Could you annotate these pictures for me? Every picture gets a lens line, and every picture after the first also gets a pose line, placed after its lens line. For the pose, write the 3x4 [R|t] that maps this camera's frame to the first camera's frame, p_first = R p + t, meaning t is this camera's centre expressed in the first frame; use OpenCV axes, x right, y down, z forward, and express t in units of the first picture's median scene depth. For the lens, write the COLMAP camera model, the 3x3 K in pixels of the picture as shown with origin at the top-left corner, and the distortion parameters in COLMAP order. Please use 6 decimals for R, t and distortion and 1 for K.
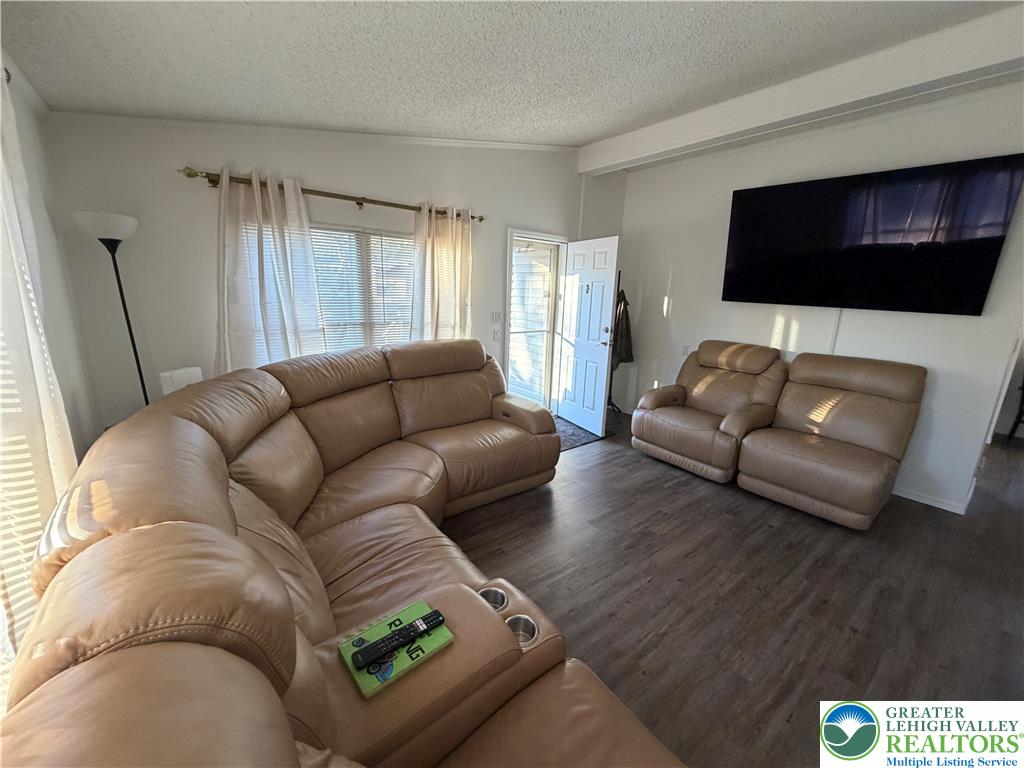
lens RADIAL K [[407.3, 0, 508.8], [0, 407.3, 384.9], [0, 0, 1]] dist [-0.000553, 0.000014]
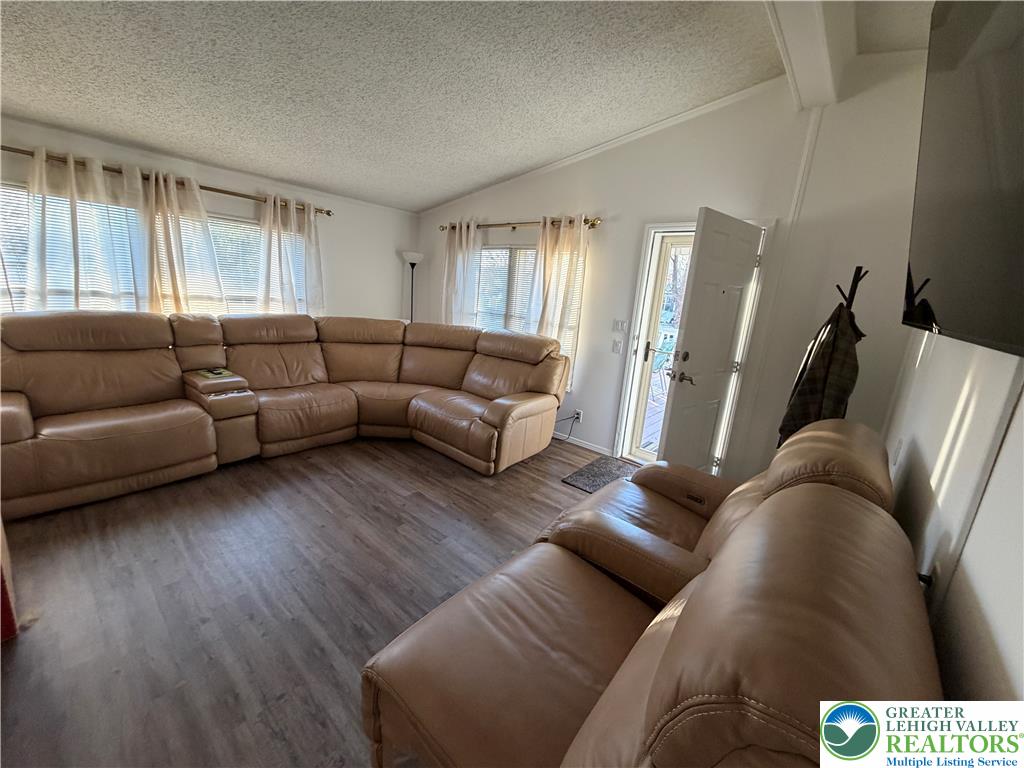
lens RADIAL K [[407.3, 0, 508.8], [0, 407.3, 384.9], [0, 0, 1]] dist [-0.000553, 0.000014]
pose [[0.199321, 0.201271, -0.959042, 1.059129], [-0.298787, 0.944560, 0.136134, -0.125008], [0.933272, 0.259415, 0.248407, 0.778691]]
